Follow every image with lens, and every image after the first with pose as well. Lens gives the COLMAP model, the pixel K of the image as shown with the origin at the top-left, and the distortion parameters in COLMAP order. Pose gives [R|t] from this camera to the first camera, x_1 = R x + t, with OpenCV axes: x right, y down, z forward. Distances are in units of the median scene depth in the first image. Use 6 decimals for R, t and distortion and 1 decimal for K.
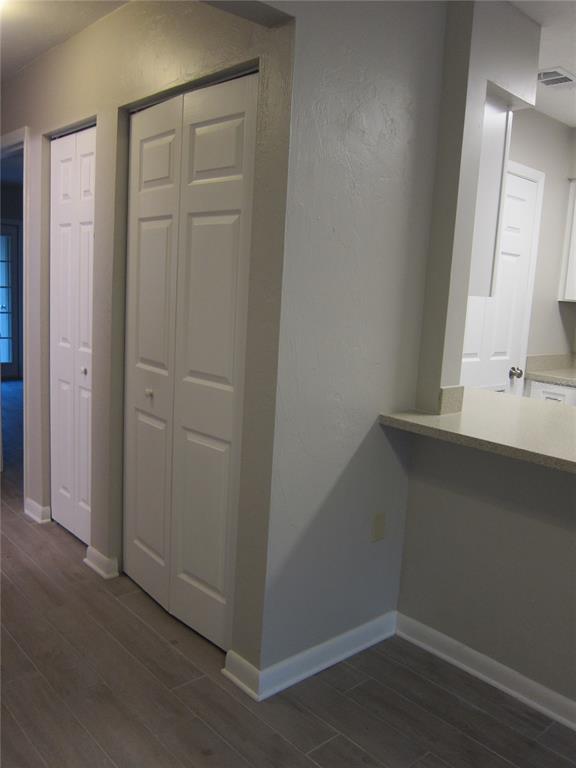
lens RADIAL K [[641.5, 0, 290.7], [0, 641.5, 386.6], [0, 0, 1]] dist [-0.060370, 0.020213]
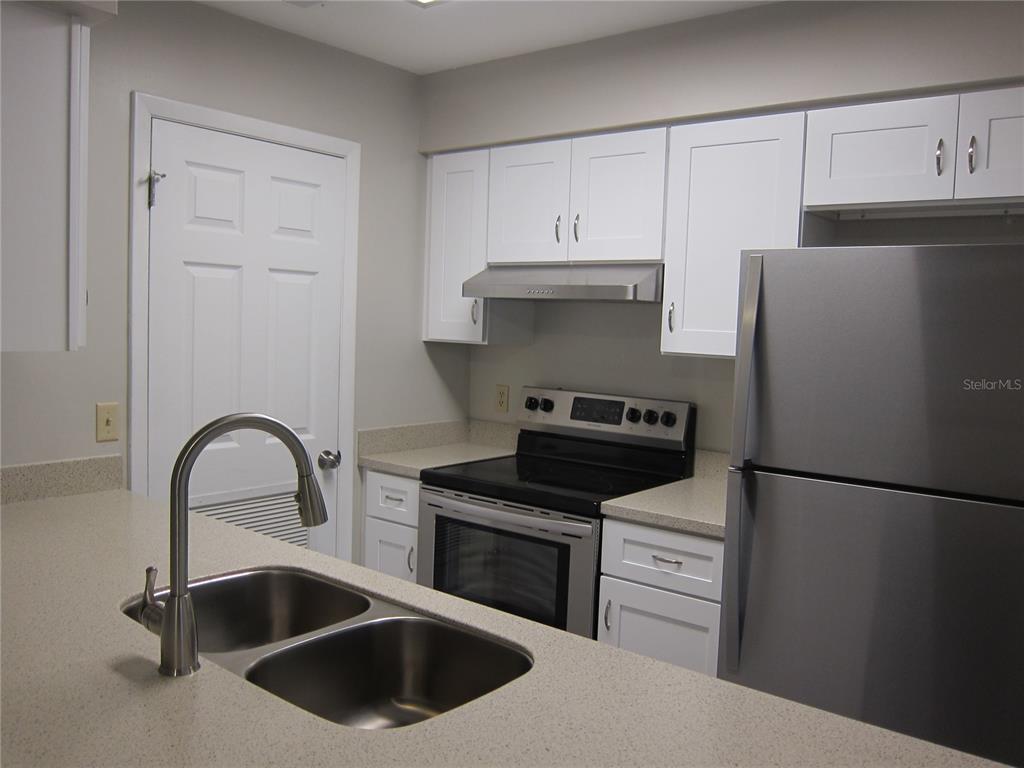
lens RADIAL K [[855.3, 0, 514.7], [0, 855.3, 388.4], [0, 0, 1]] dist [-0.060370, 0.020213]
pose [[0.986514, -0.033666, 0.160176, 0.586441], [0.044278, 0.997021, -0.063150, -0.044748], [-0.157573, 0.069391, 0.985066, 0.214643]]
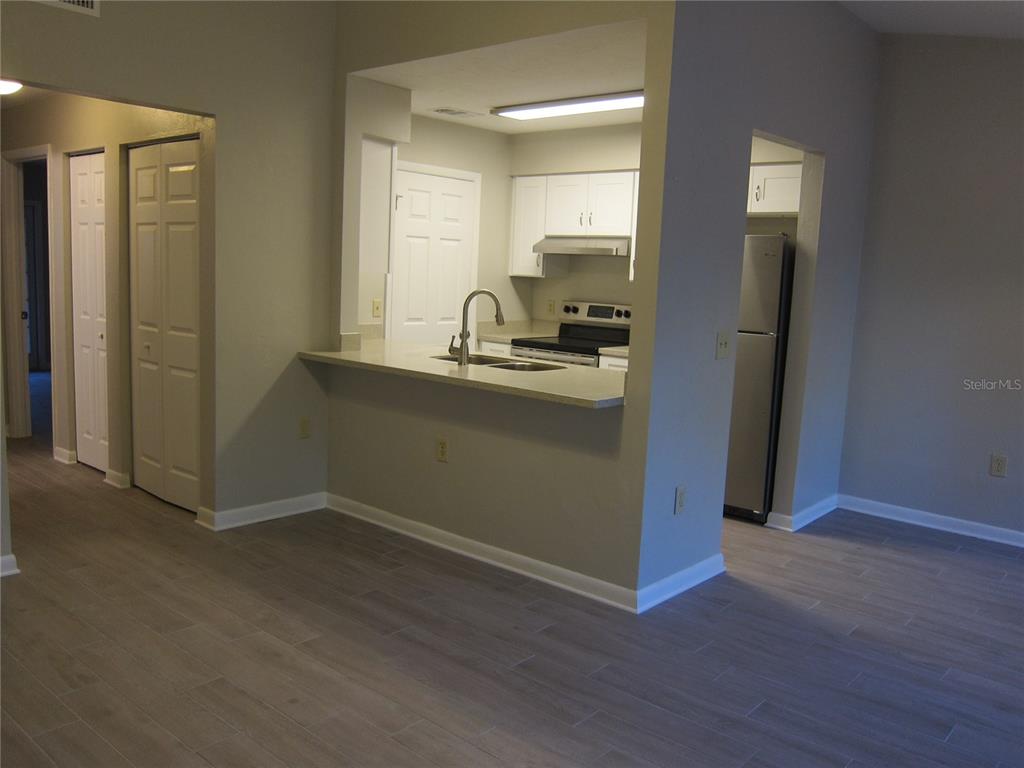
lens RADIAL K [[855.3, 0, 511.9], [0, 855.3, 386.3], [0, 0, 1]] dist [-0.060370, 0.020213]
pose [[0.992442, -0.029499, 0.119117, 0.356419], [0.031087, 0.999451, -0.011494, 0.147156], [-0.118712, 0.015110, 0.992814, -0.959056]]
